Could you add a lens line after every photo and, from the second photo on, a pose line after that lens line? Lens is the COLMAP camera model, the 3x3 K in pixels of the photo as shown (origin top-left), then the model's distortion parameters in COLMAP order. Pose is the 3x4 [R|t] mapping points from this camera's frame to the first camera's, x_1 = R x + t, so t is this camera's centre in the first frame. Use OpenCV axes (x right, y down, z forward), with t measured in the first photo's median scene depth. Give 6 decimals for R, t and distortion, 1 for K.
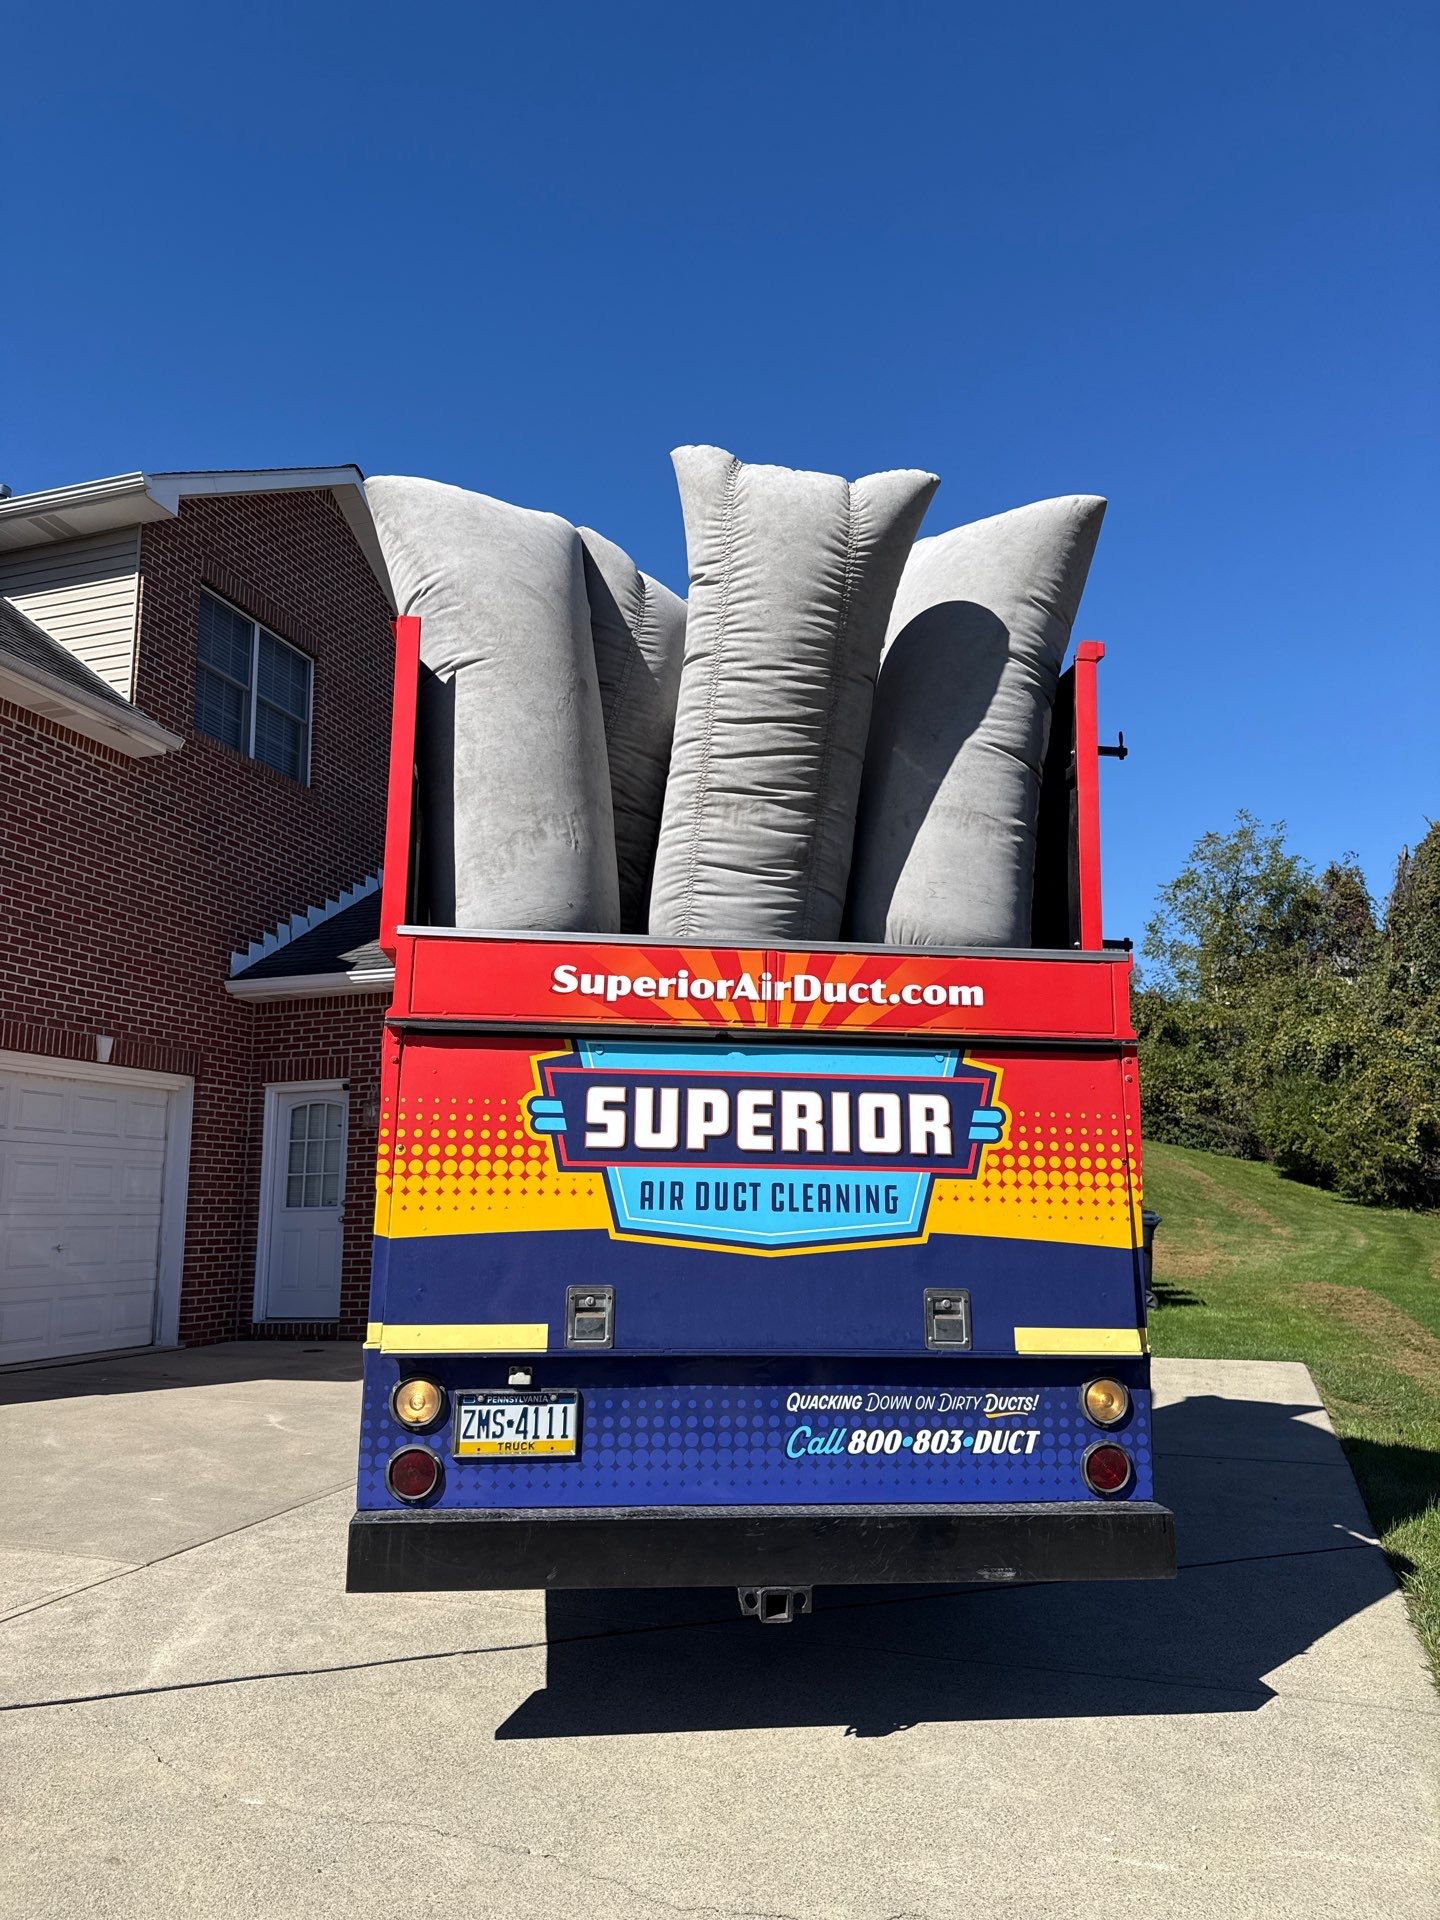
lens RADIAL K [[1333.5, 0, 808.4], [0, 1333.5, 941.5], [0, 0, 1]] dist [0.110443, -0.254607]
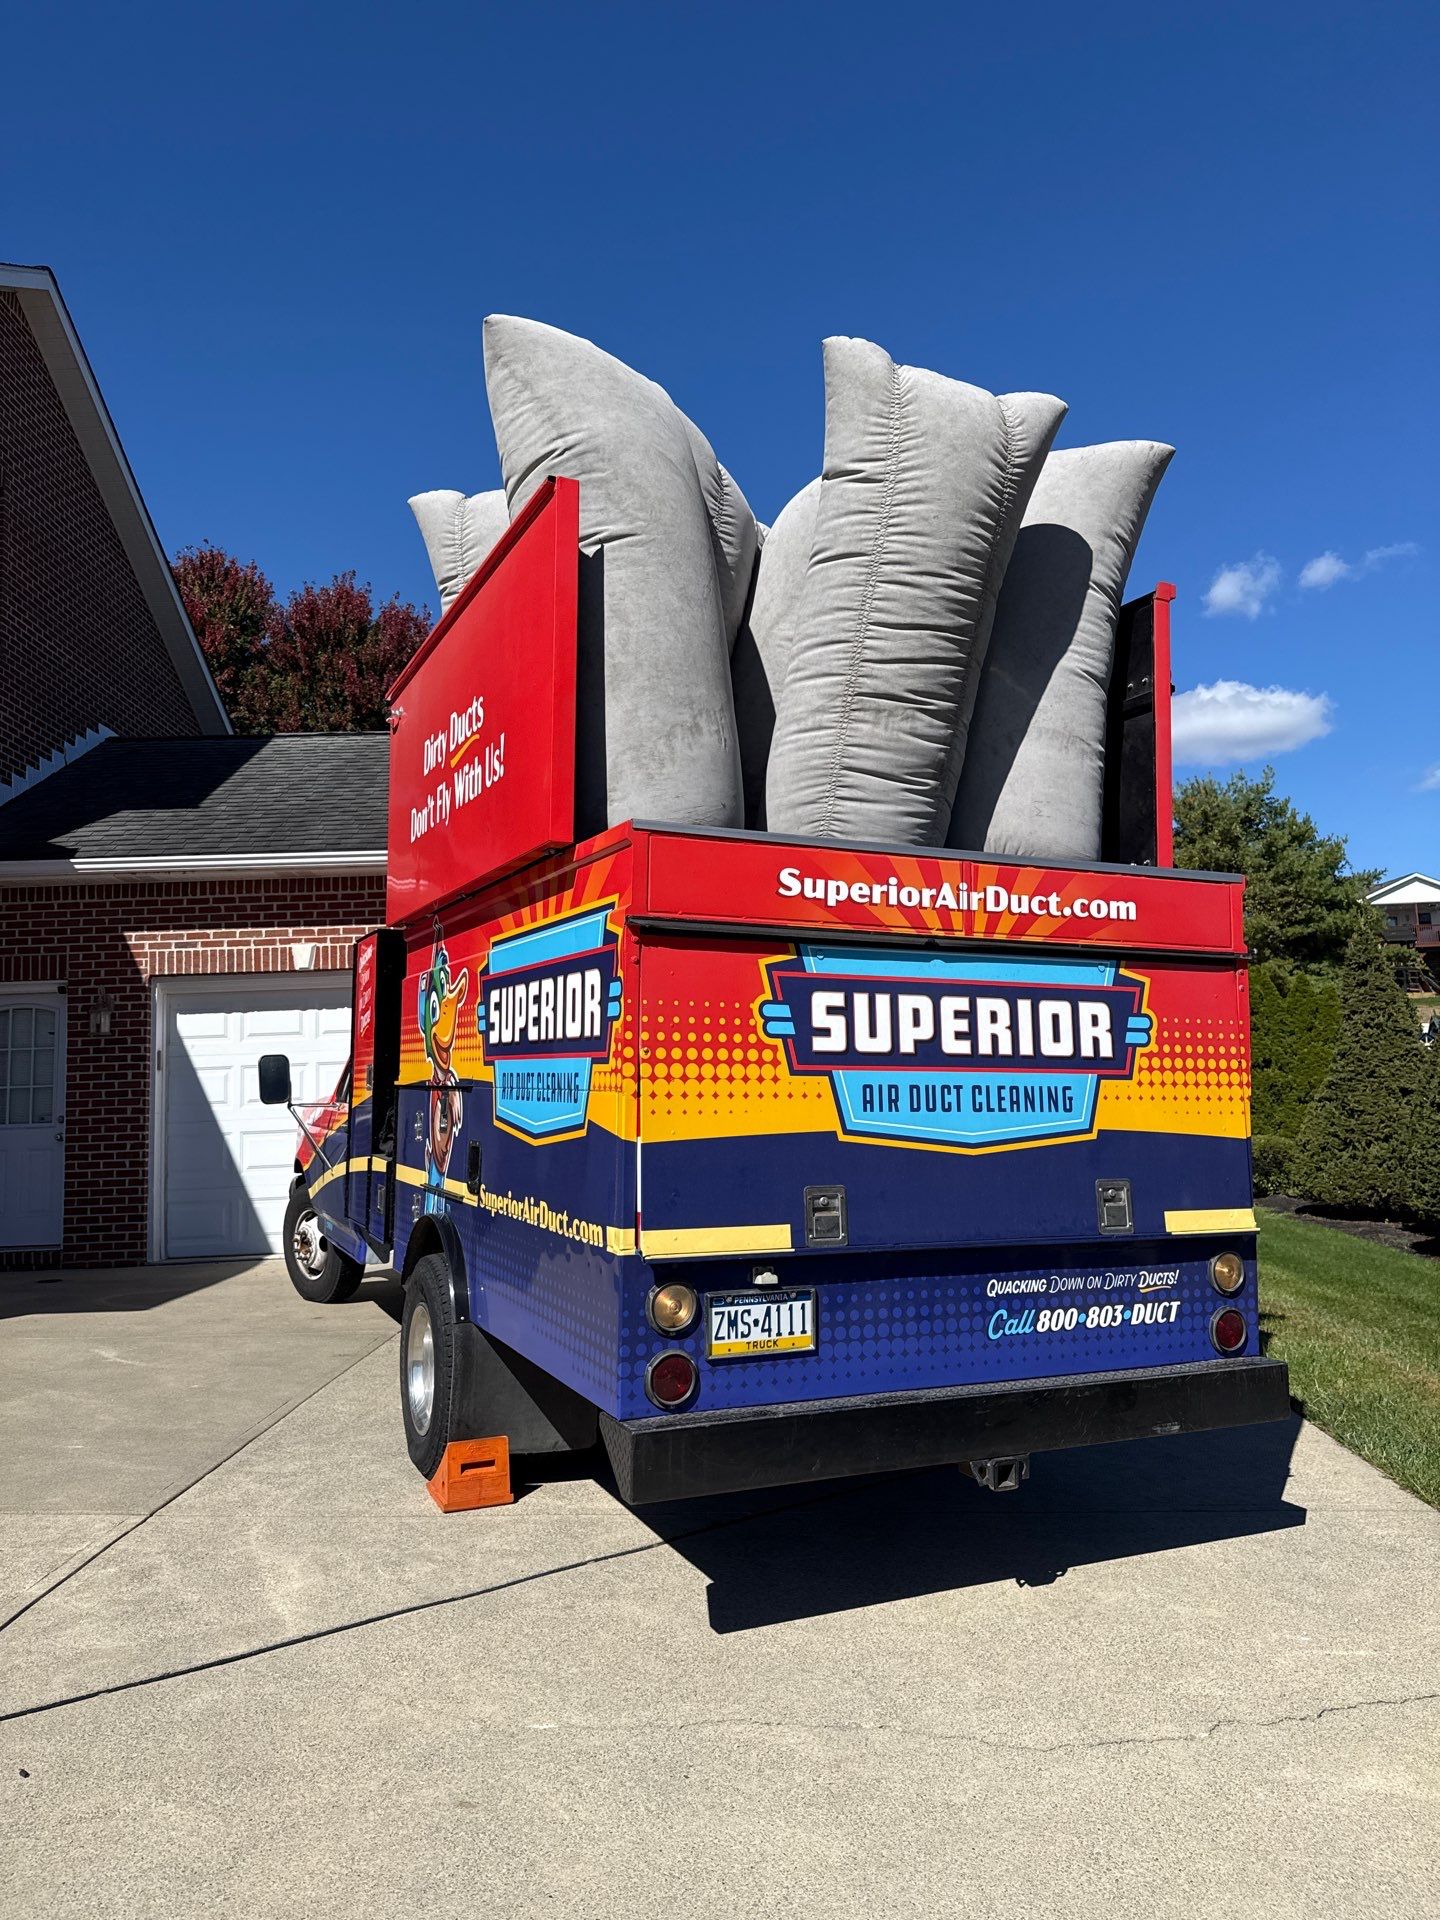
lens RADIAL K [[1351.4, 0, 722.7], [0, 1351.4, 966.6], [0, 0, 1]] dist [0.043548, -0.066321]
pose [[0.955210, 0.014451, 0.295576, -0.519069], [-0.039620, 0.996060, 0.079340, 0.013084], [-0.293264, -0.087497, 0.952019, 0.065500]]
